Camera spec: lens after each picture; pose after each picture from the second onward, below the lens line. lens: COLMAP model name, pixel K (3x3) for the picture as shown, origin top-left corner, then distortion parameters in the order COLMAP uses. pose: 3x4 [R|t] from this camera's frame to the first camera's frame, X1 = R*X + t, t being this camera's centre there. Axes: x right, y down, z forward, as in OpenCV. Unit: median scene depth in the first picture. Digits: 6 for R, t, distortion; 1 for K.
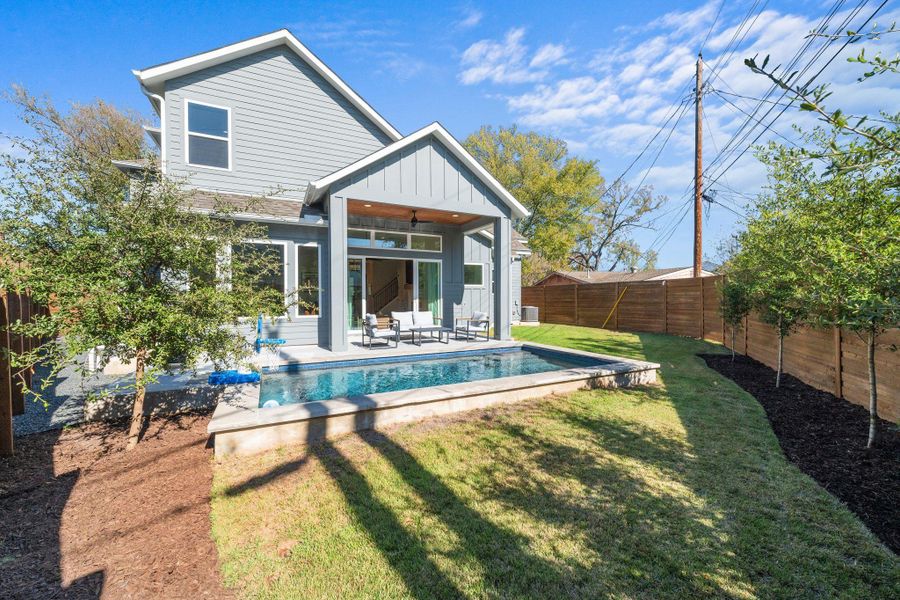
lens RADIAL K [[354.9, 0, 449.1], [0, 354.9, 300.6], [0, 0, 1]] dist [0.000250, -0.000145]
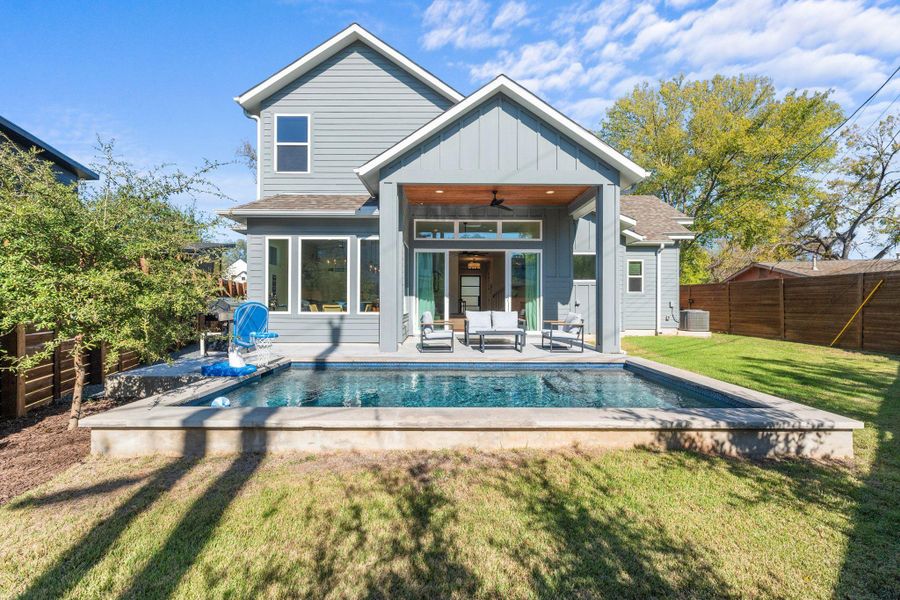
lens RADIAL K [[362.3, 0, 449.9], [0, 362.3, 297.4], [0, 0, 1]] dist [-0.000443, 0.000244]
pose [[0.893726, 0.000900, -0.448612, 0.235089], [-0.009633, 0.999806, -0.017187, 0.017075], [0.448509, 0.019682, 0.893562, 0.229256]]
